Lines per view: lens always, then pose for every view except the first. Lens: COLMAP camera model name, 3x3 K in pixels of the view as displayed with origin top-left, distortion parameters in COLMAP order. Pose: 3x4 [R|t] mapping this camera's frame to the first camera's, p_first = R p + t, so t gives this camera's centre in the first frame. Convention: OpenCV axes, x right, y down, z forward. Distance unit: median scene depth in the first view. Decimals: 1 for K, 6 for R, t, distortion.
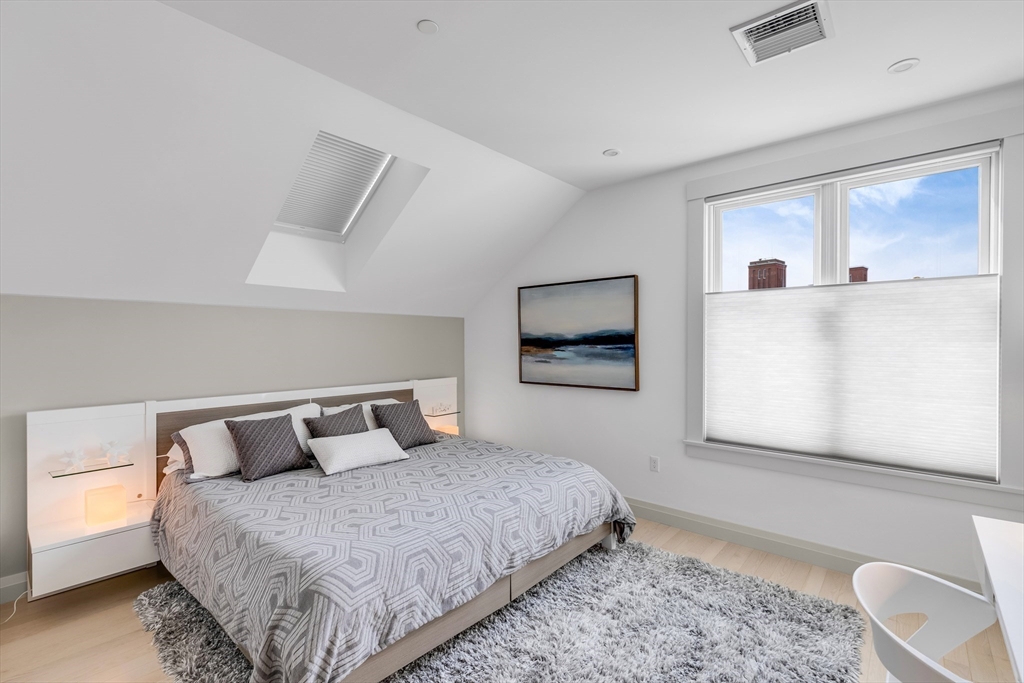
lens RADIAL K [[460.5, 0, 517.2], [0, 460.5, 339.3], [0, 0, 1]] dist [0.000221, 0.000020]
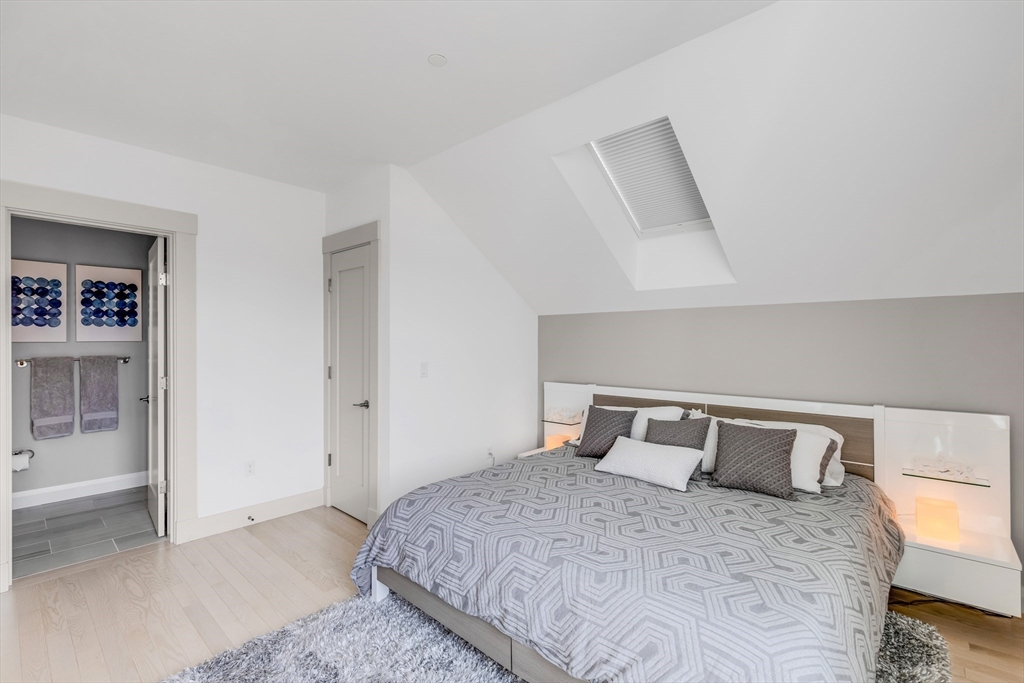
lens RADIAL K [[460.5, 0, 516.7], [0, 460.5, 342.8], [0, 0, 1]] dist [0.000221, 0.000020]
pose [[-0.014409, 0.006539, -0.999875, 0.757847], [0.000344, 0.999979, 0.006534, -0.000400], [0.999896, -0.000250, -0.014411, 1.000750]]
